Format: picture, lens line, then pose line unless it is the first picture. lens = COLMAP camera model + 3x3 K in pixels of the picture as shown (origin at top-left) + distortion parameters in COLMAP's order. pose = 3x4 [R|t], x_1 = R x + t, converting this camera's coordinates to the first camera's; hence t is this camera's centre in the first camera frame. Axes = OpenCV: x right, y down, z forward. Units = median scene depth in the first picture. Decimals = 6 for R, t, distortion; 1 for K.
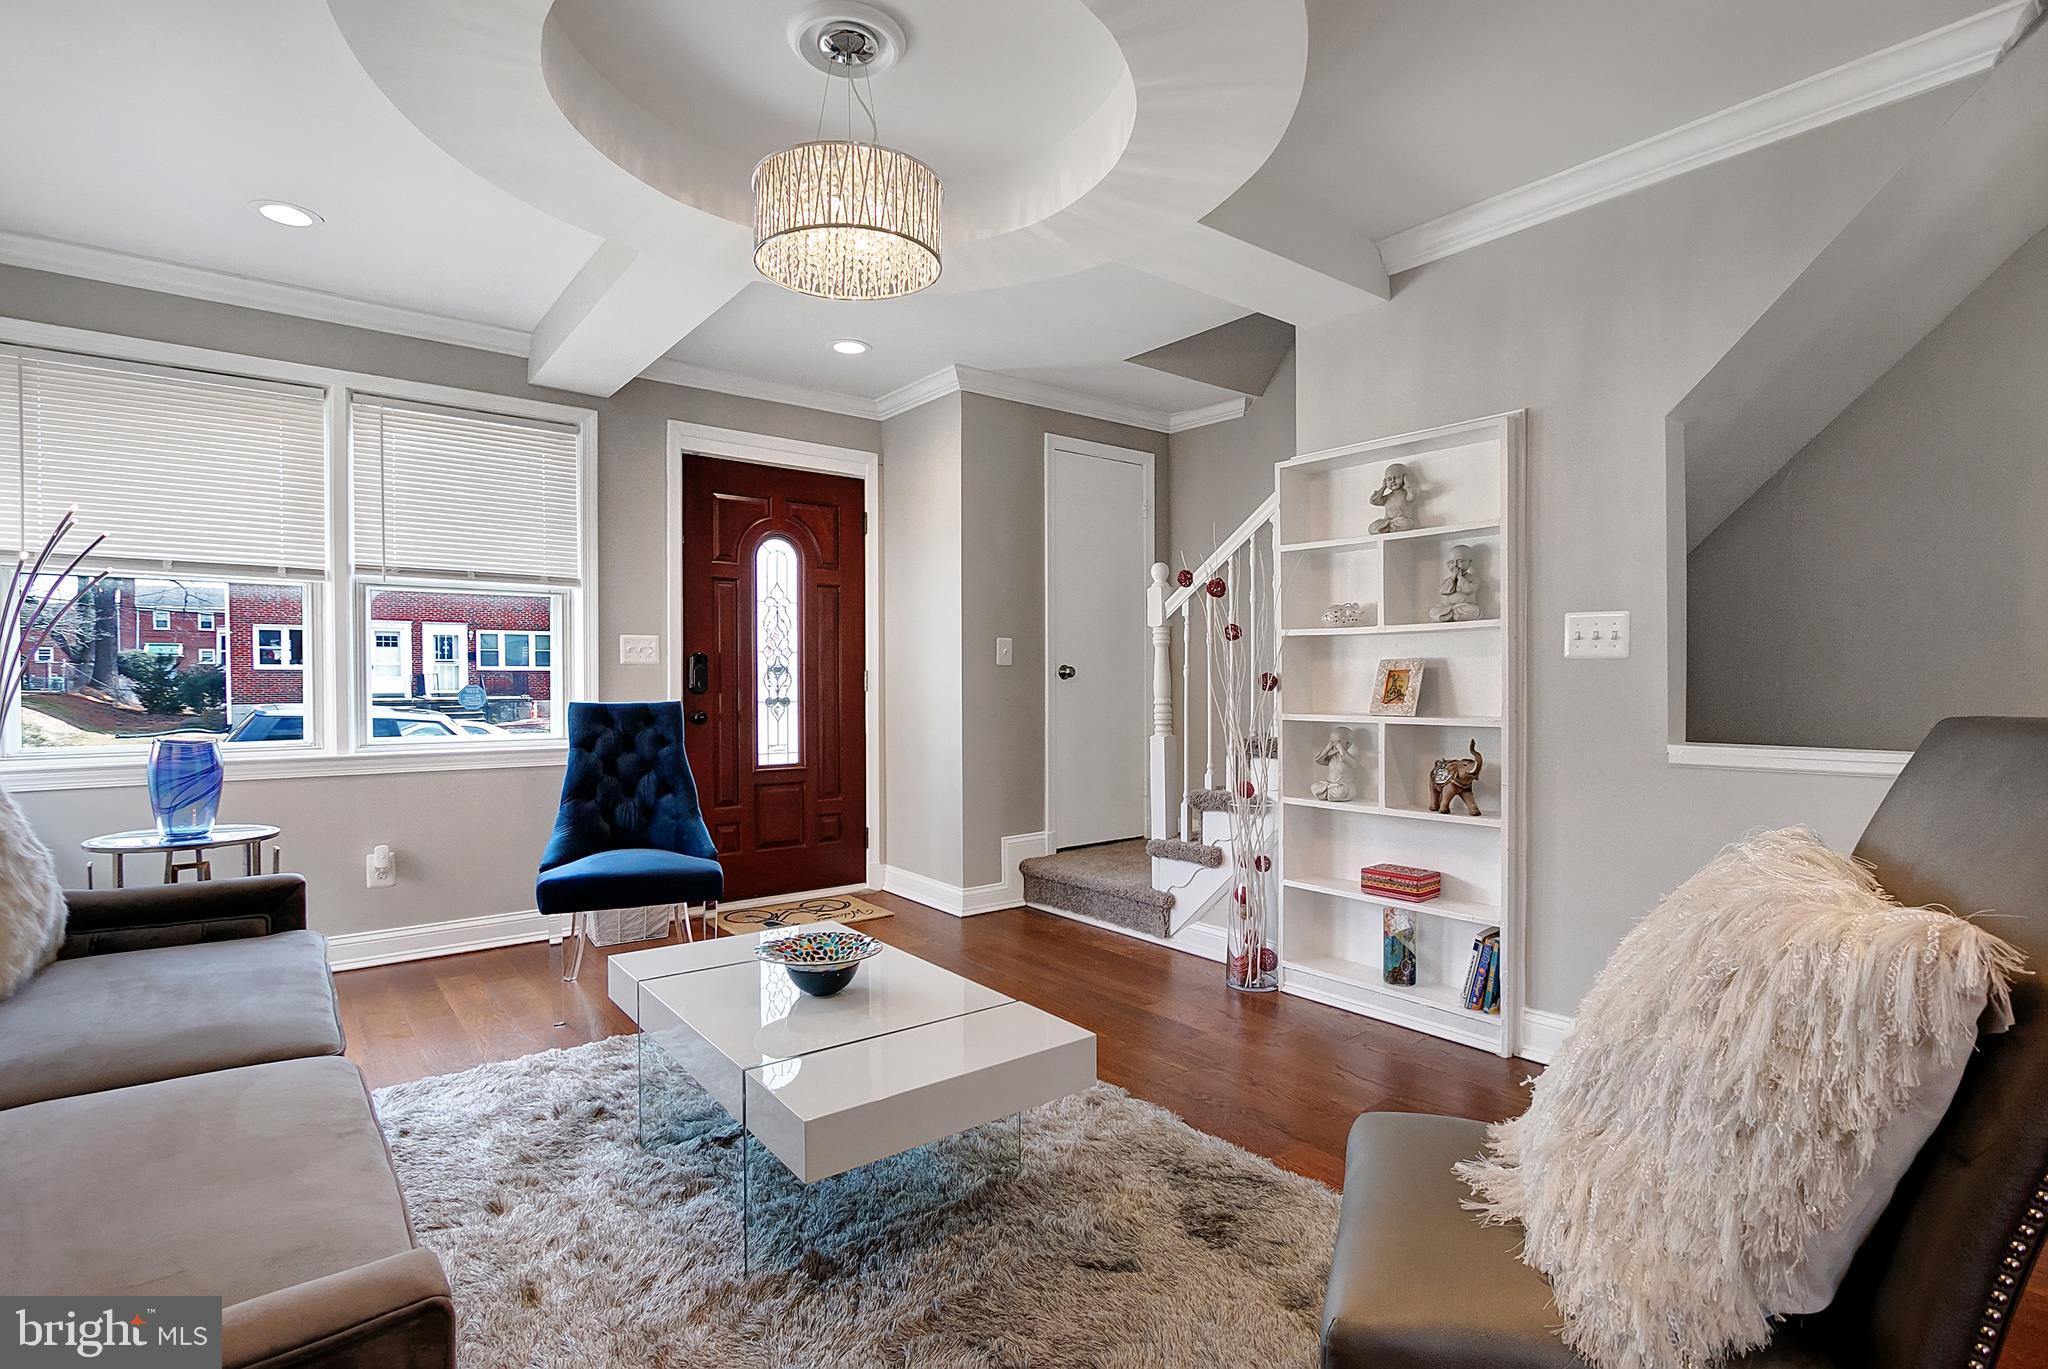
lens RADIAL K [[986.4, 0, 1025.7], [0, 986.4, 717.3], [0, 0, 1]] dist [-0.021366, 0.000601]
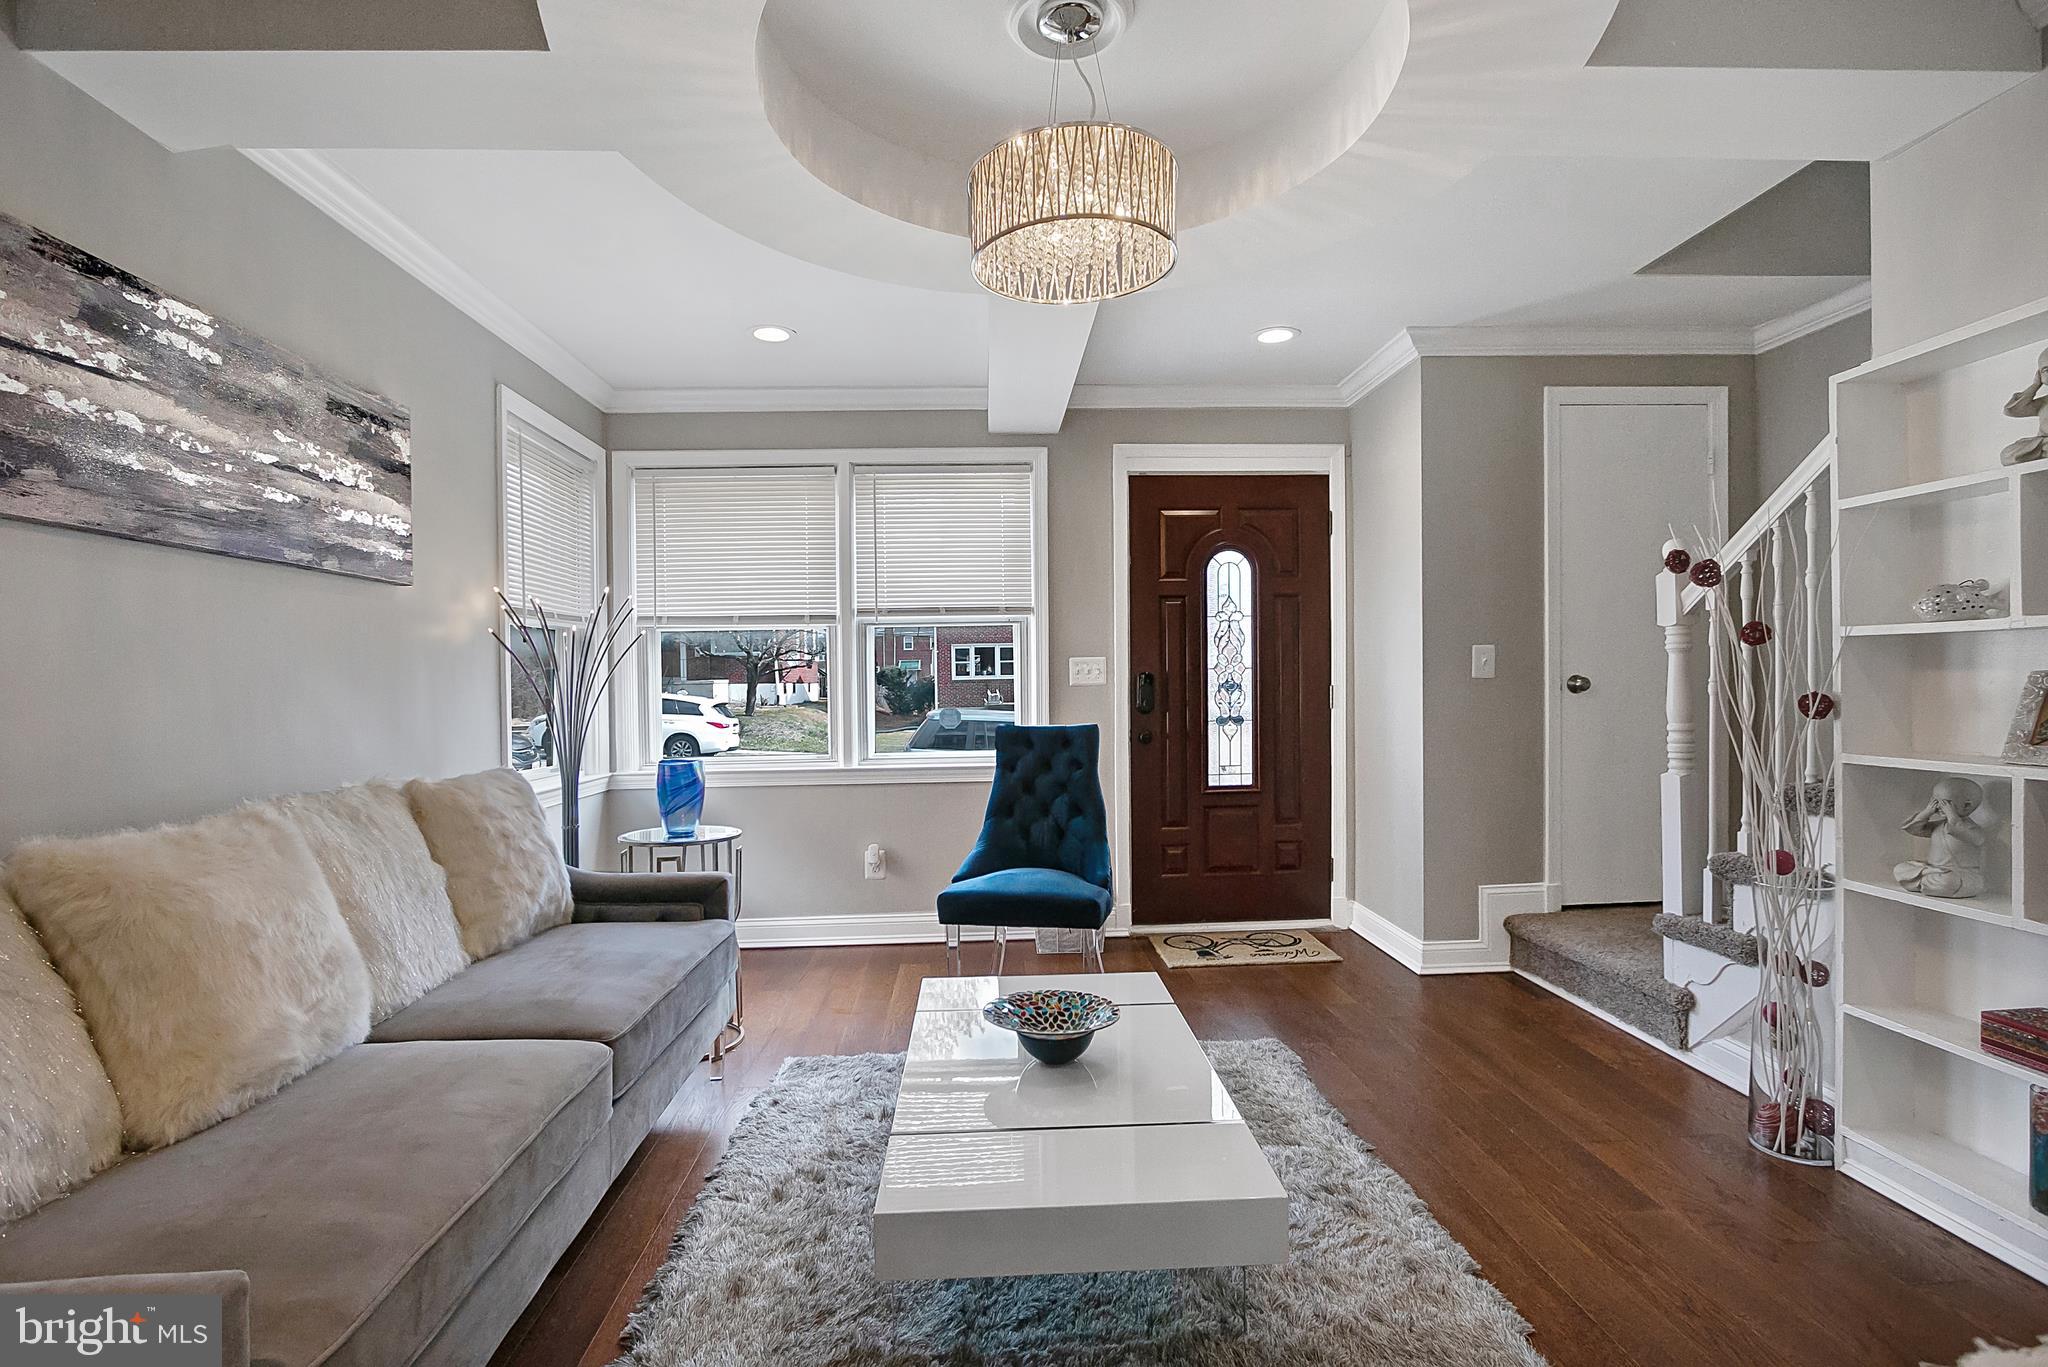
lens RADIAL K [[975.2, 0, 1019.6], [0, 975.2, 722.4], [0, 0, 1]] dist [-0.025189, 0.000933]
pose [[0.809262, 0.006999, -0.587407, 0.167300], [-0.003133, 0.999966, 0.007598, -0.024409], [0.587440, -0.004308, 0.809256, 0.135736]]
